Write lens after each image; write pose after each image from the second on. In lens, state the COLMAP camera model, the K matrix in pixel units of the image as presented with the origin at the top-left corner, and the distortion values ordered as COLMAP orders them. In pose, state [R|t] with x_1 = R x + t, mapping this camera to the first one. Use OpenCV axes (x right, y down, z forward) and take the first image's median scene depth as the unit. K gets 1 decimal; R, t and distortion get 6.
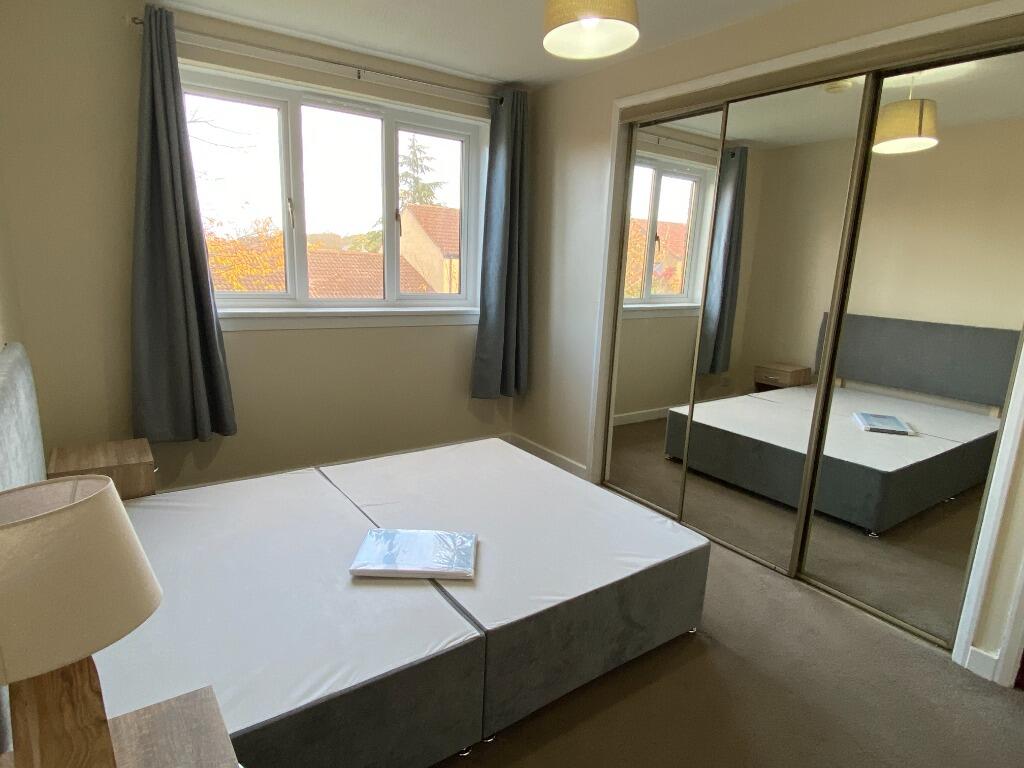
lens RADIAL K [[590.7, 0, 512.0], [0, 590.7, 384.0], [0, 0, 1]] dist [-0.001629, -0.000398]
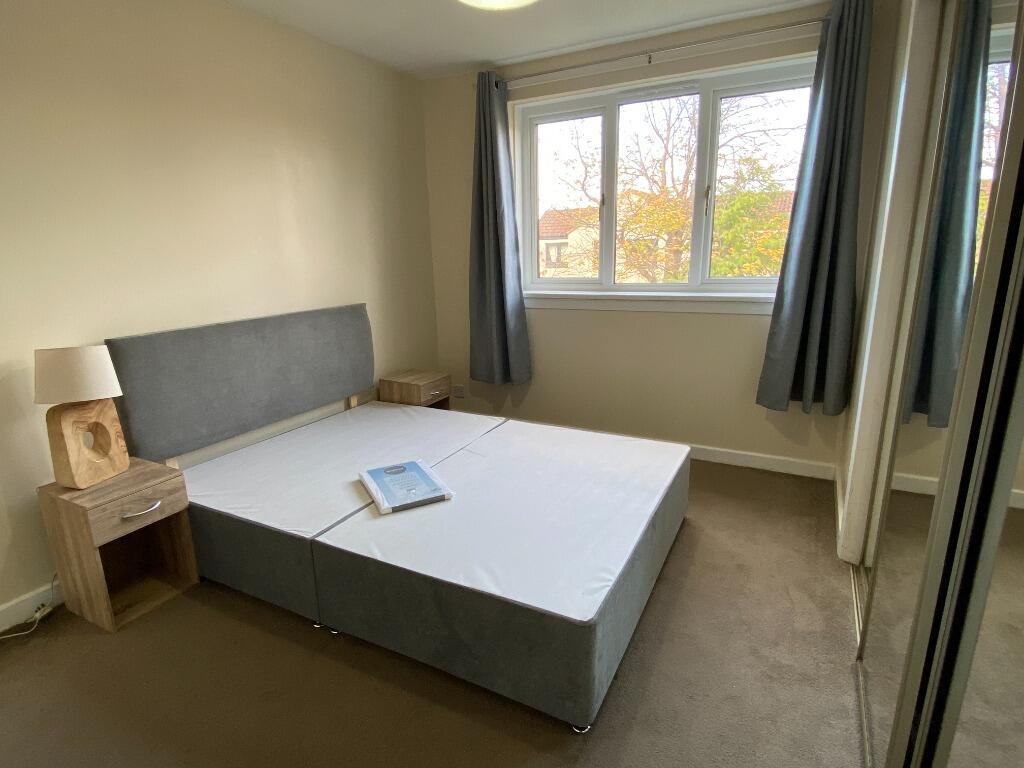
lens RADIAL K [[551.8, 0, 512.0], [0, 551.8, 384.0], [0, 0, 1]] dist [0.013933, -0.000733]
pose [[0.451055, 0.170012, -0.876154, 0.546826], [-0.141218, 0.982918, 0.118028, -0.055142], [0.881253, 0.070491, 0.467359, 0.376811]]
